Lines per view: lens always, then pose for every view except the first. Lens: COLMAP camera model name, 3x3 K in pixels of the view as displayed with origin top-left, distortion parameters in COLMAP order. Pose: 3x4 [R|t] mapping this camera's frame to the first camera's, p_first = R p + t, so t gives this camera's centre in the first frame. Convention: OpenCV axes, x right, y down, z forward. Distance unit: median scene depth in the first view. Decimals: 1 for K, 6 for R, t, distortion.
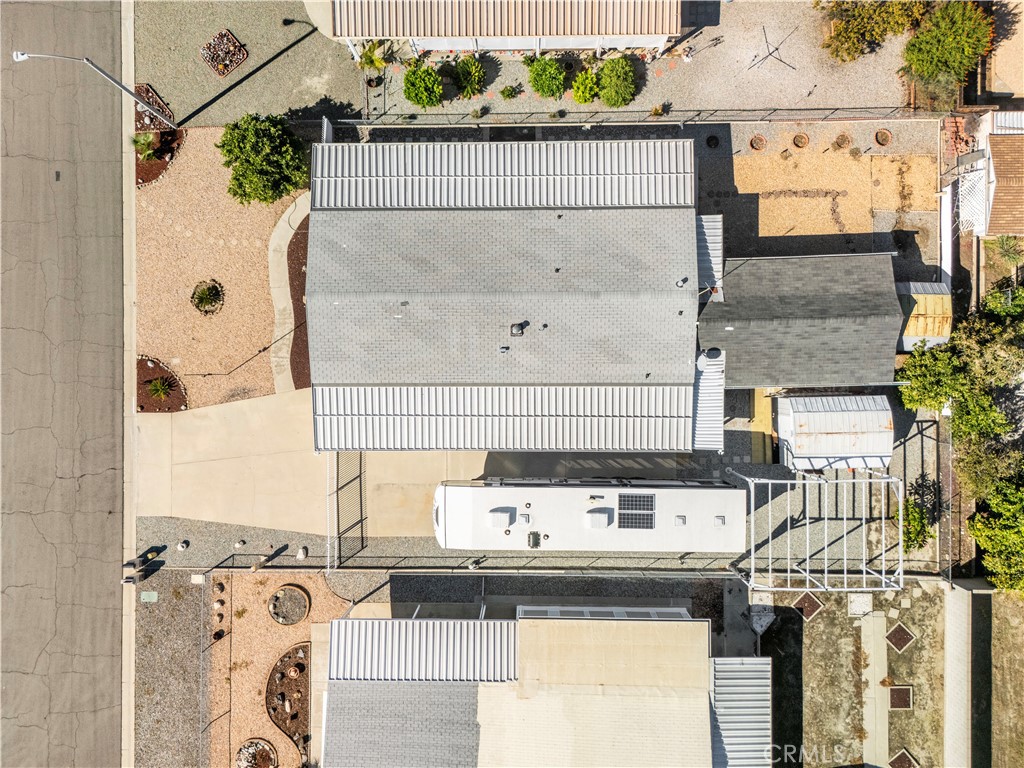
lens RADIAL K [[764.8, 0, 513.4], [0, 764.8, 381.4], [0, 0, 1]] dist [0.047383, -0.030748]
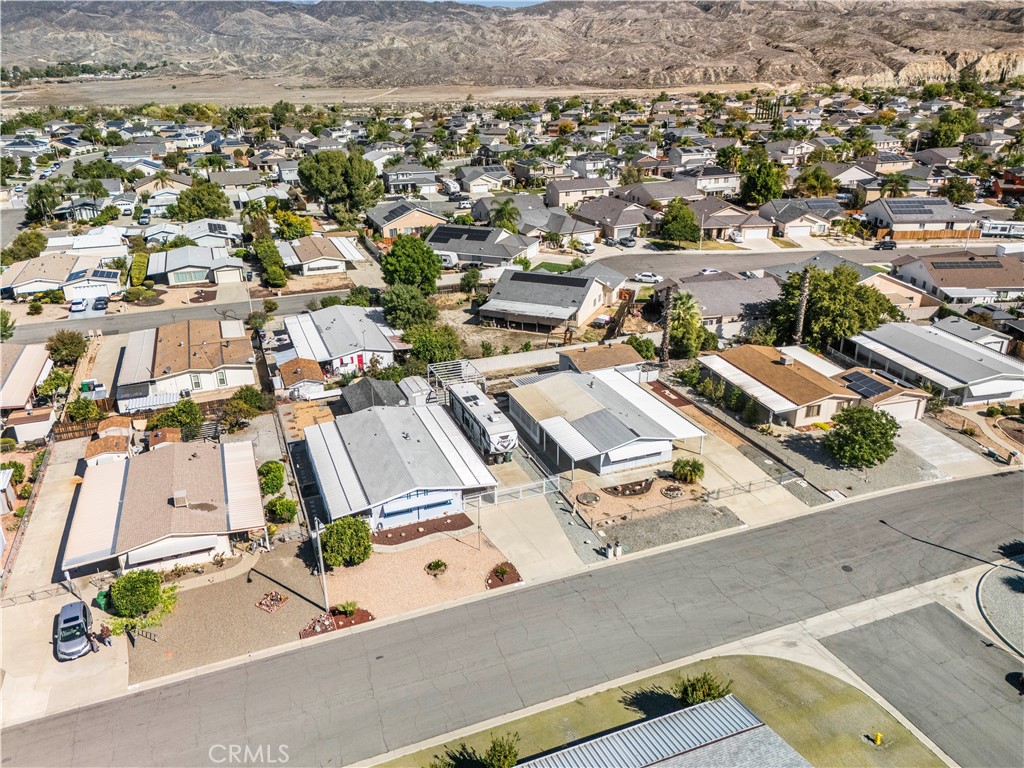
lens RADIAL K [[764.8, 0, 510.4], [0, 764.8, 379.8], [0, 0, 1]] dist [0.047383, -0.030748]
pose [[-0.361295, -0.319386, 0.876047, -1.726154], [0.932078, -0.150288, 0.329612, -0.434364], [0.026386, 0.935631, 0.351991, 0.105763]]
